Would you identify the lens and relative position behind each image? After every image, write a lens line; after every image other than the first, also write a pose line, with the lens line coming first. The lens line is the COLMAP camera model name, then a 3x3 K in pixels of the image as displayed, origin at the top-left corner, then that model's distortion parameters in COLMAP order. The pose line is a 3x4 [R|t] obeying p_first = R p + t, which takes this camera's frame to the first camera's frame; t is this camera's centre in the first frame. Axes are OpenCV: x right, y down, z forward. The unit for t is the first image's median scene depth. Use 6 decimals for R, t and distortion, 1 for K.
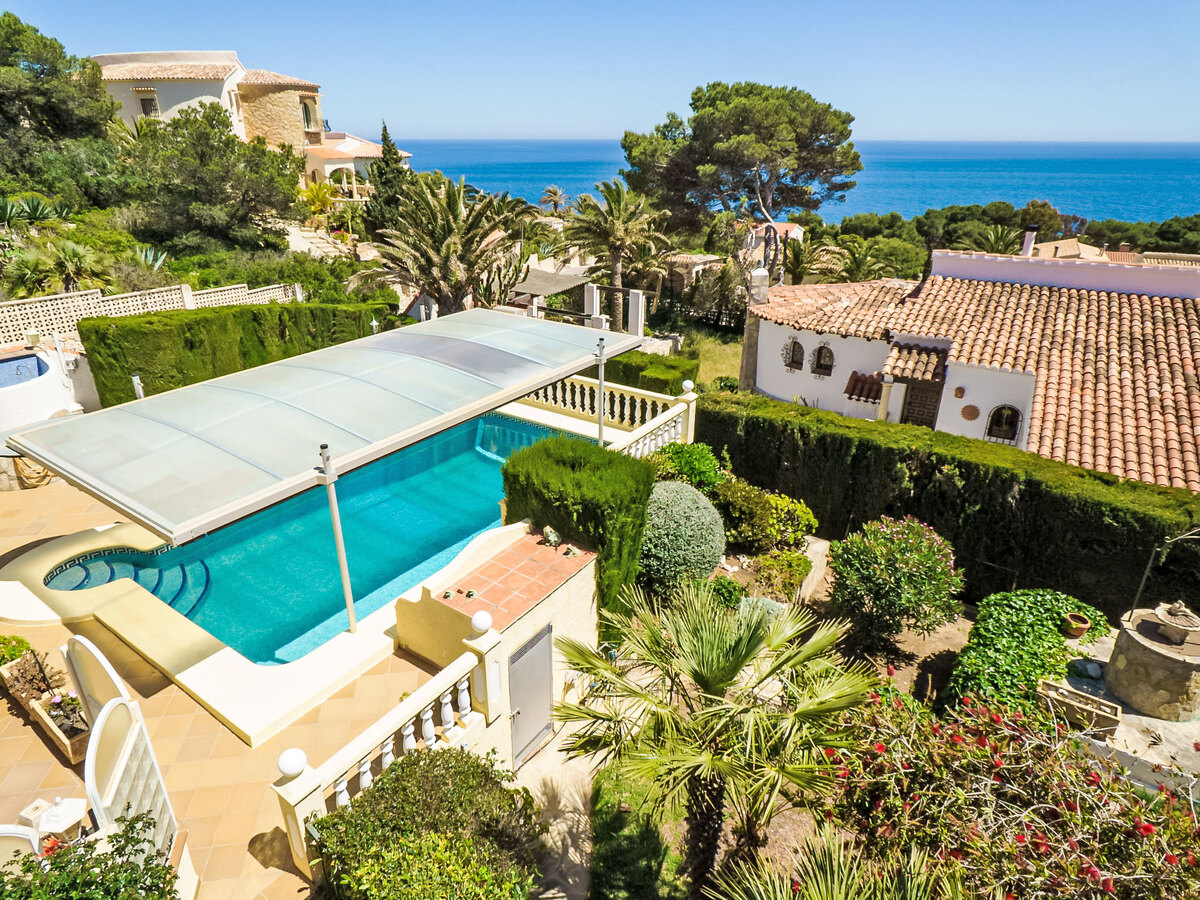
lens RADIAL K [[706.7, 0, 595.3], [0, 706.7, 439.6], [0, 0, 1]] dist [-0.014924, 0.008700]
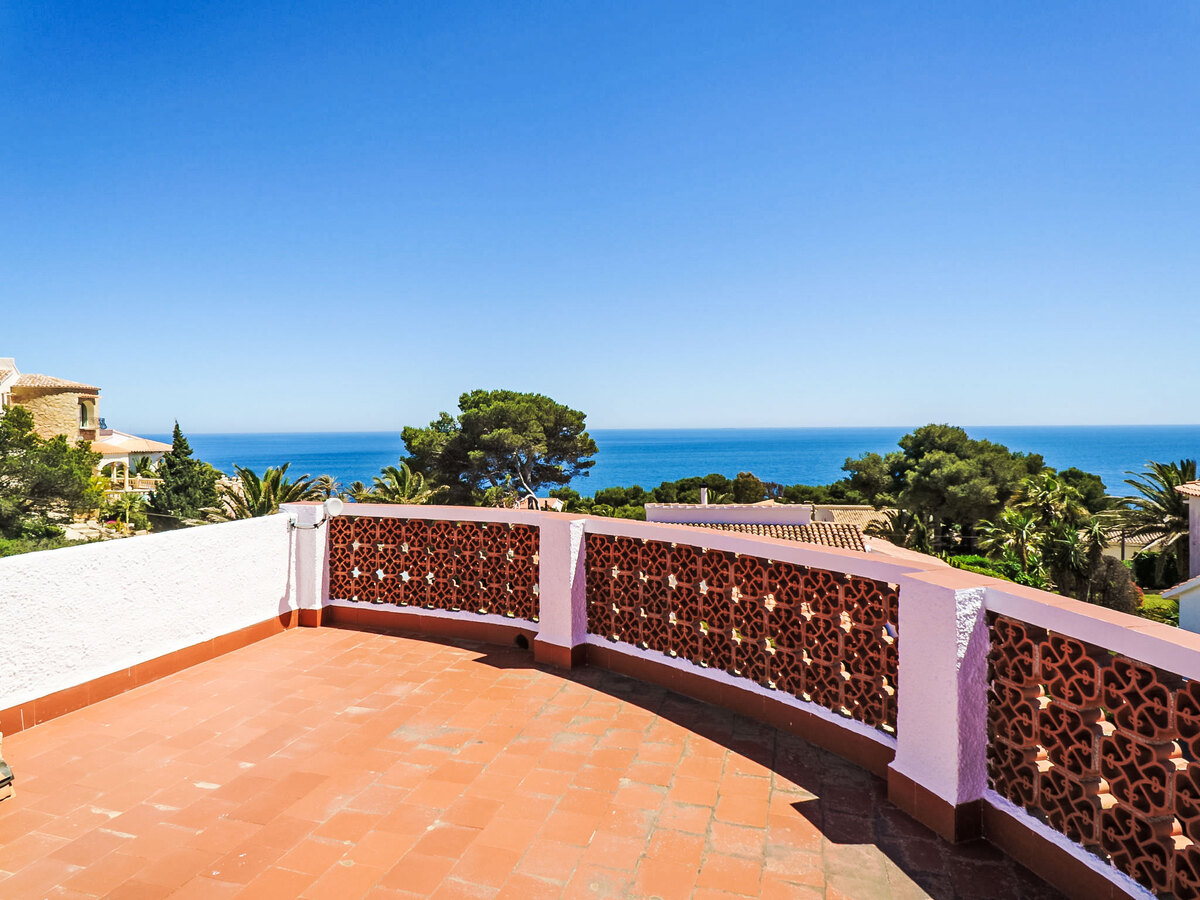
lens RADIAL K [[714.3, 0, 600.9], [0, 714.3, 435.9], [0, 0, 1]] dist [-0.036406, 0.003719]
pose [[0.948181, -0.014765, 0.317387, -0.025476], [0.135641, 0.922130, -0.362322, 0.057641], [-0.287323, 0.386598, 0.876349, -0.142541]]
